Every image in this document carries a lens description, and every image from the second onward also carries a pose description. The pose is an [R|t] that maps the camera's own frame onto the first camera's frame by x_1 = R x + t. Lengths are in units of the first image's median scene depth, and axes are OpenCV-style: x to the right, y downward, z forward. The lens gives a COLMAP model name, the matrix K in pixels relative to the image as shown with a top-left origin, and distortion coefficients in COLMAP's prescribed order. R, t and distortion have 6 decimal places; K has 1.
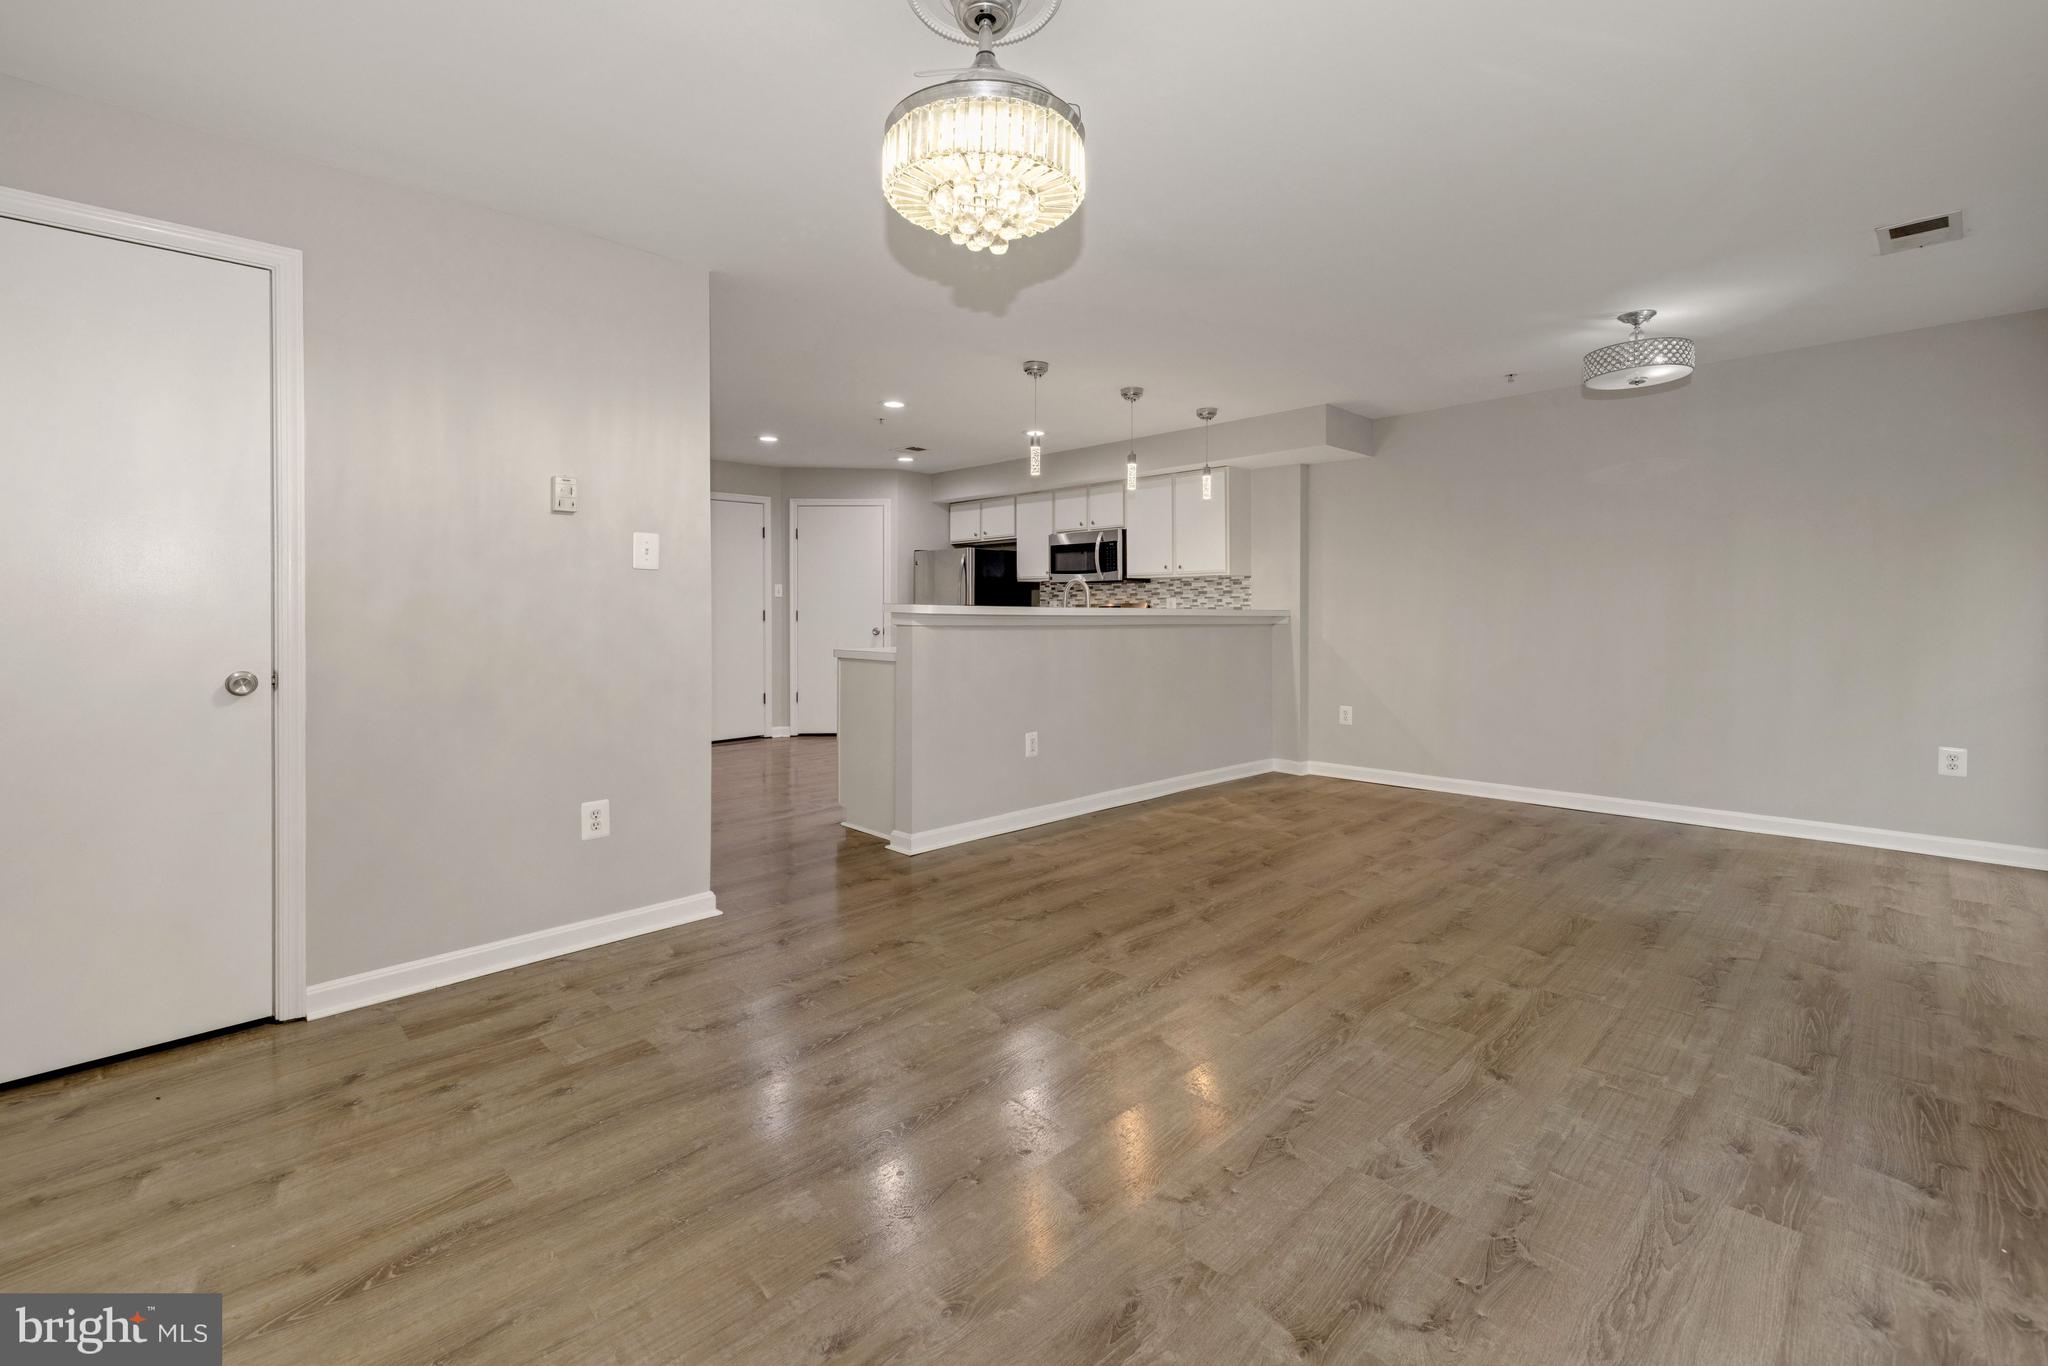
lens RADIAL K [[881.5, 0, 1021.1], [0, 881.5, 610.1], [0, 0, 1]] dist [0.001467, -0.000721]
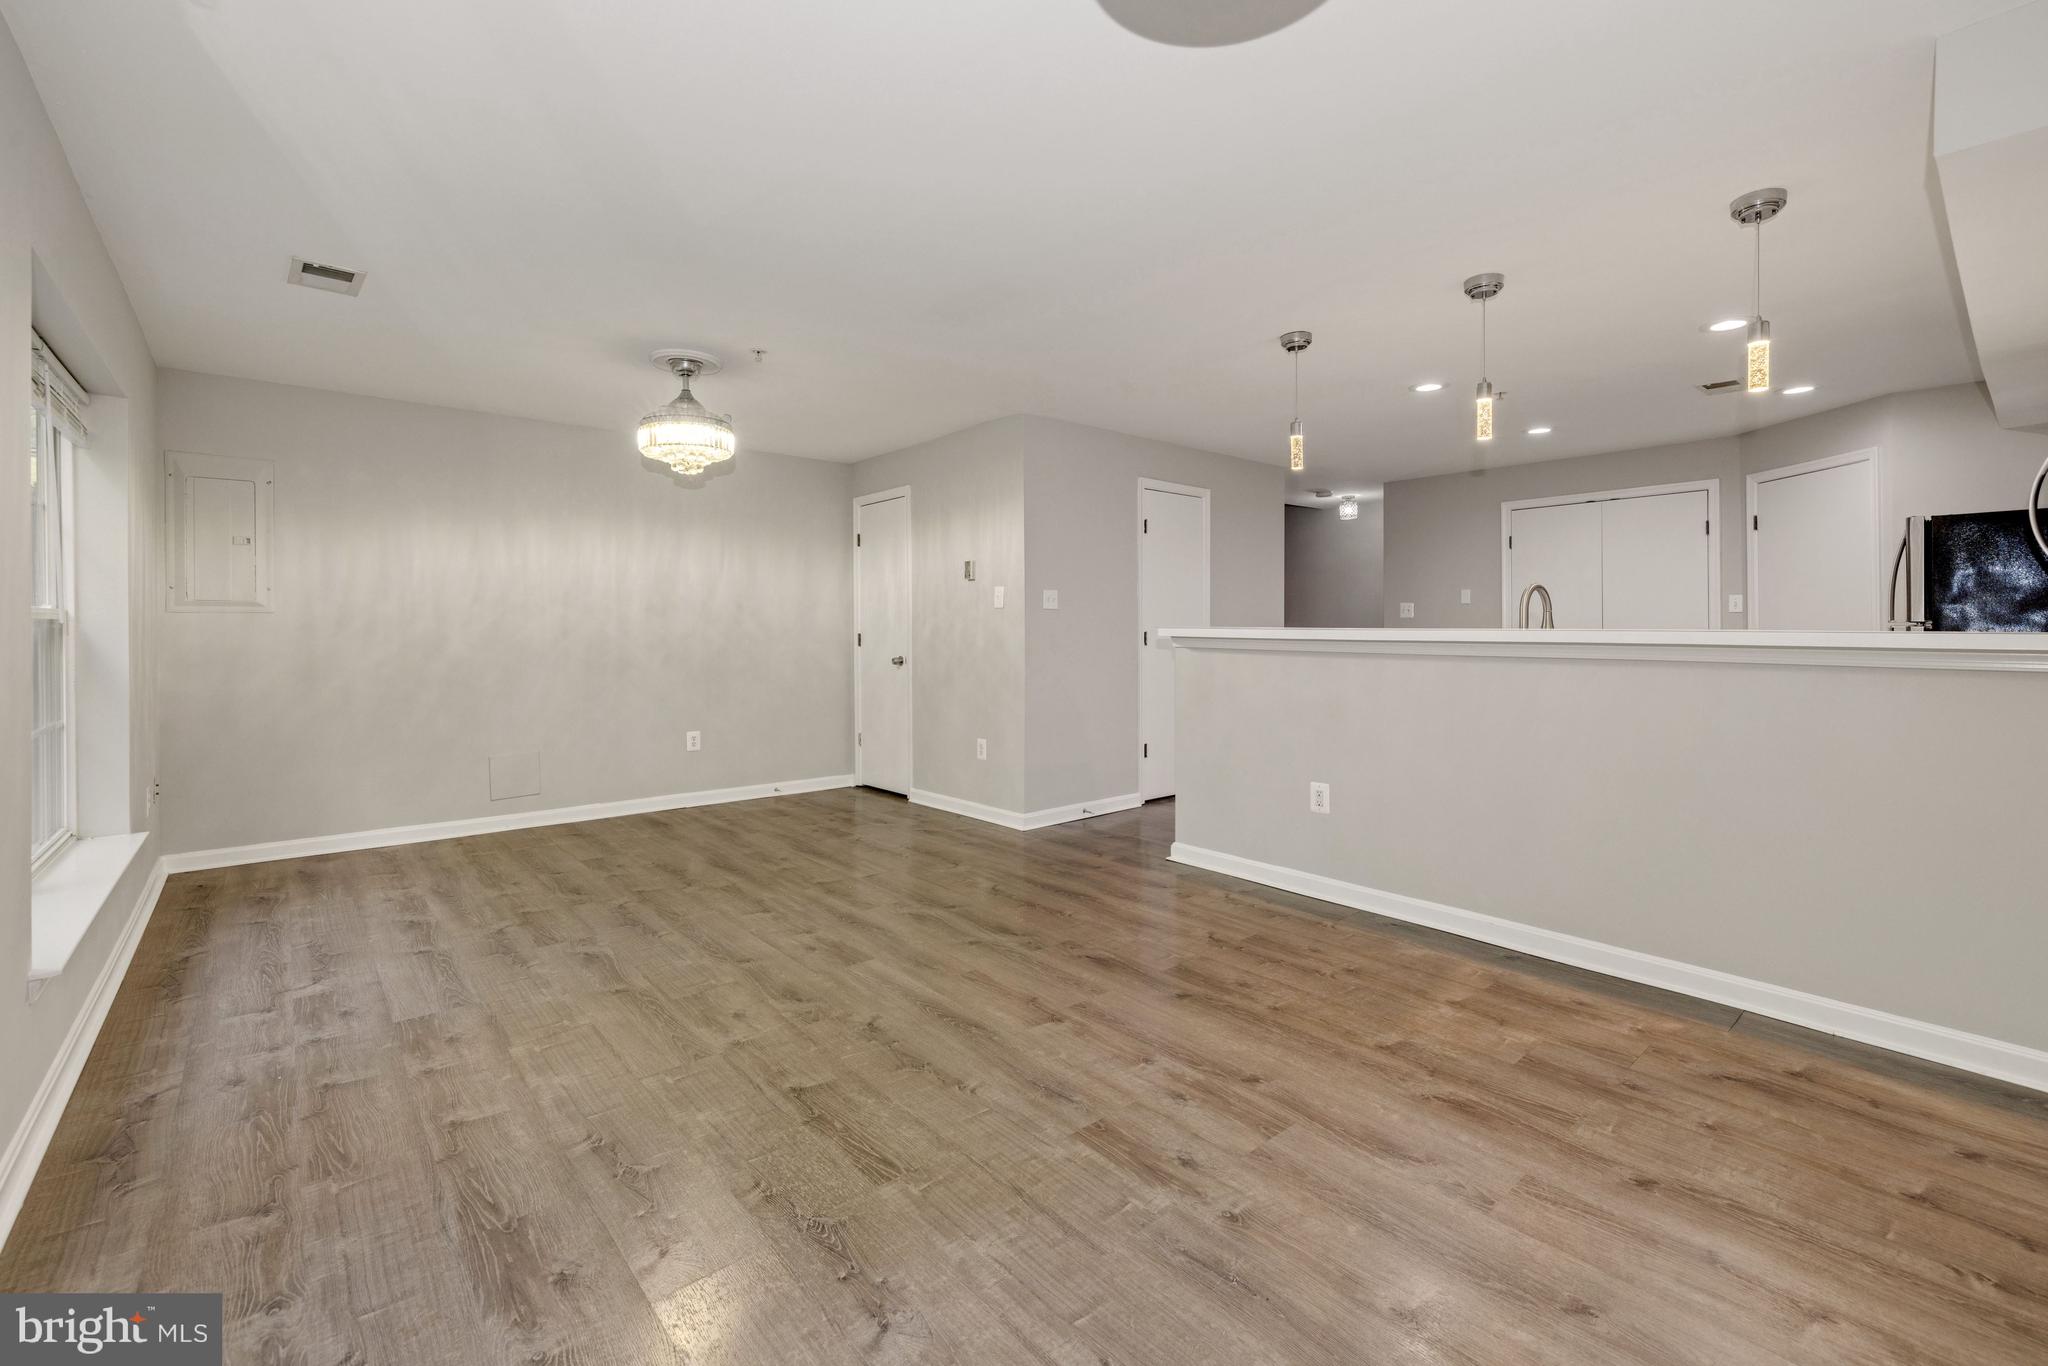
lens RADIAL K [[872.9, 0, 1026.3], [0, 872.9, 633.1], [0, 0, 1]] dist [0.000663, 0.000365]
pose [[-0.061914, 0.004106, -0.998073, 1.235621], [0.002938, 0.999988, 0.003932, -0.005398], [0.998077, -0.002689, -0.061925, 1.158921]]
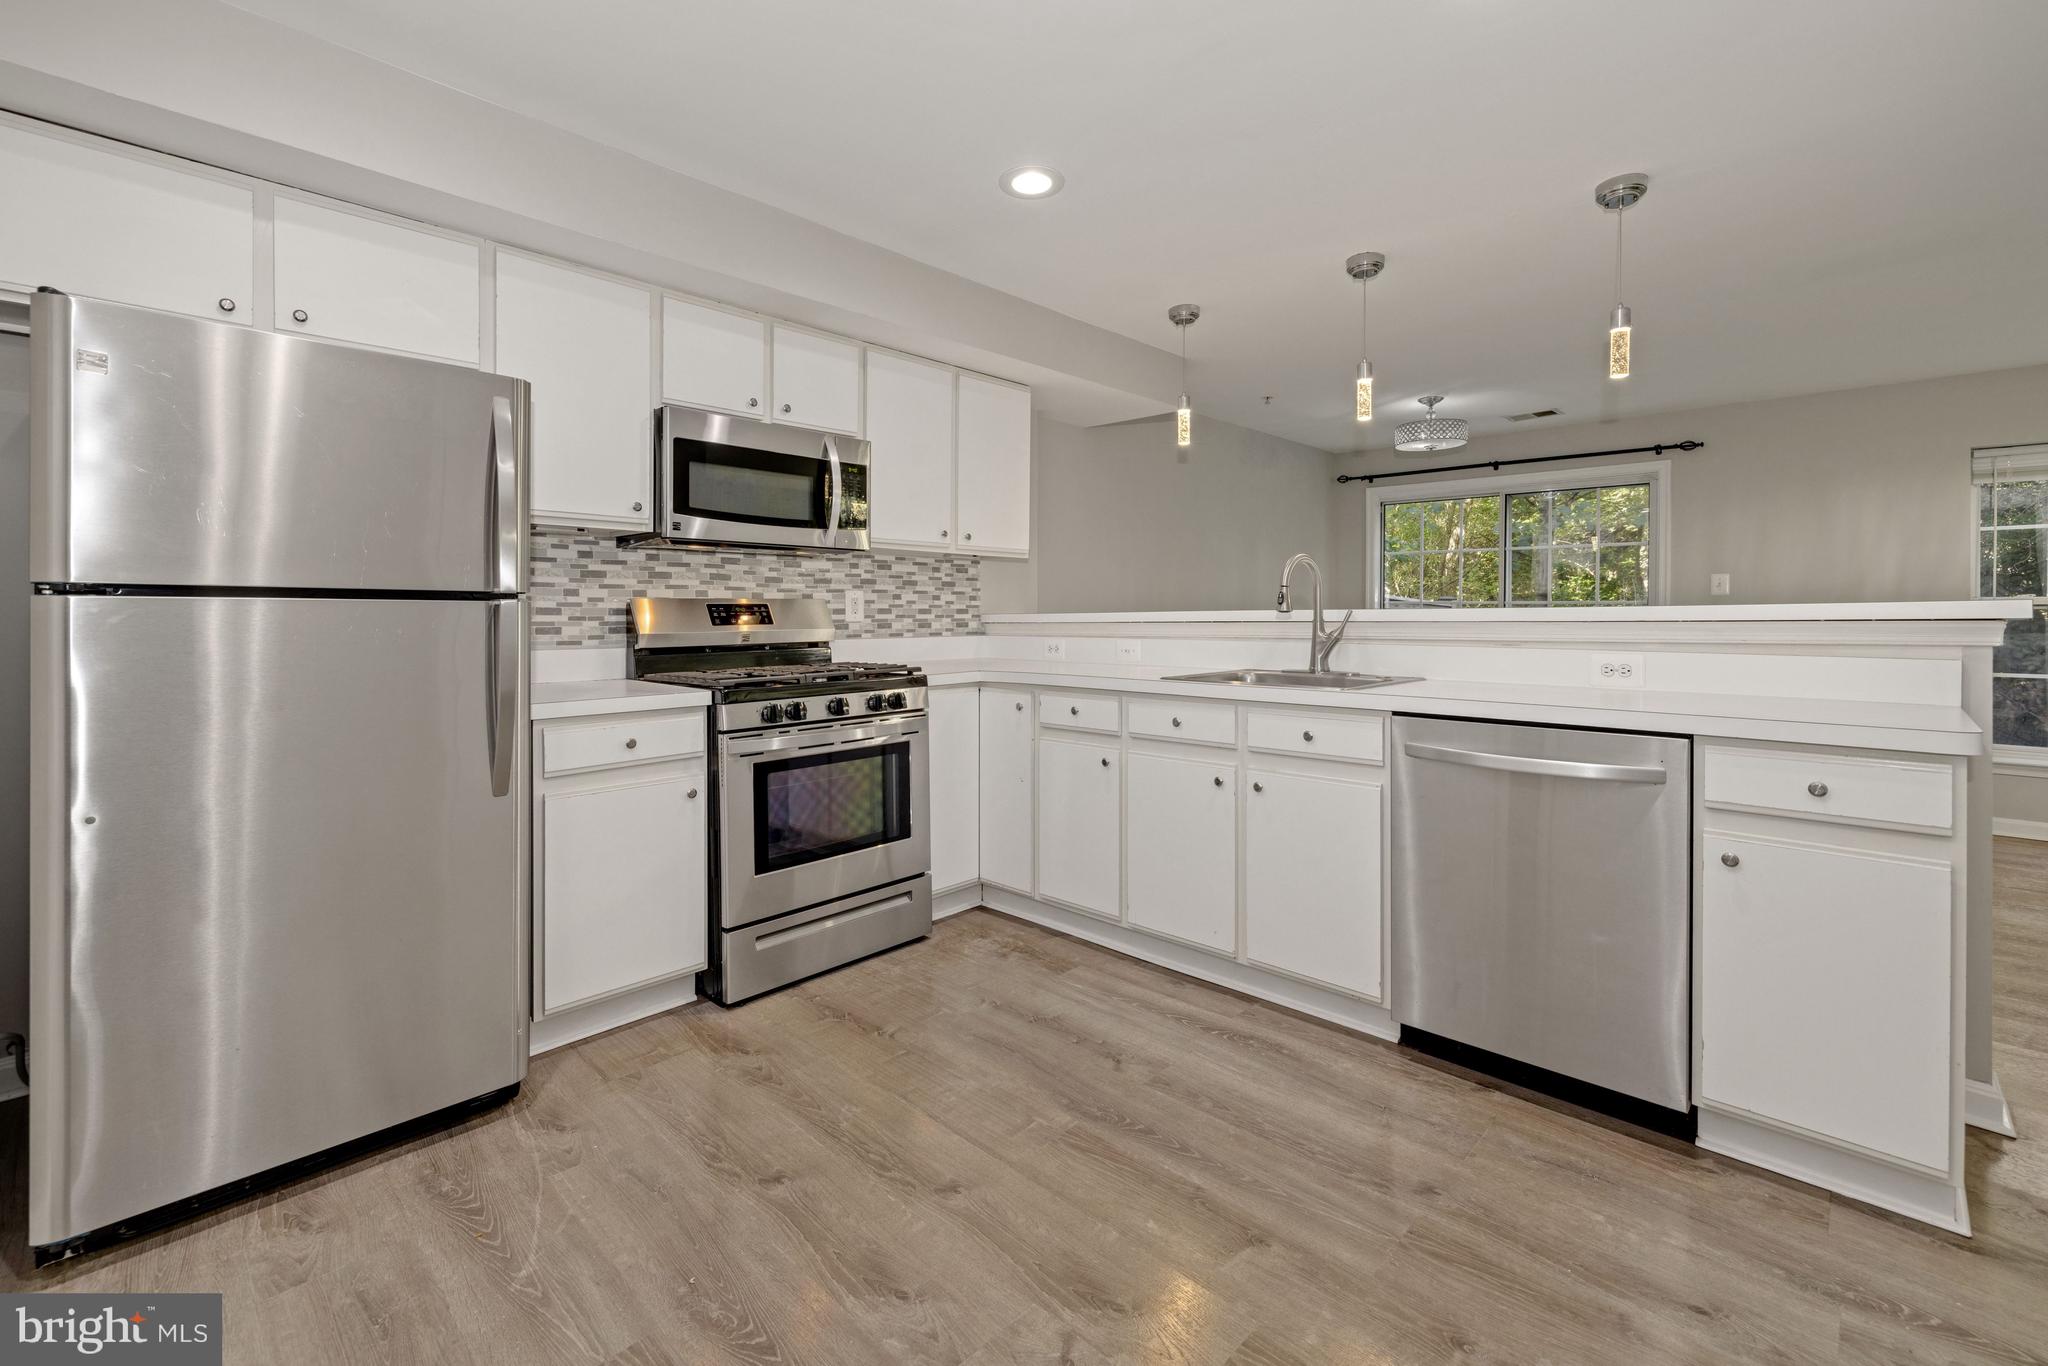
lens RADIAL K [[881.5, 0, 1021.1], [0, 881.5, 610.1], [0, 0, 1]] dist [0.001467, -0.000721]
pose [[-0.023754, 0.007413, 0.999690, -0.794899], [-0.002737, 0.999968, -0.007480, 0.003932], [-0.999714, -0.002913, -0.023733, 2.033172]]
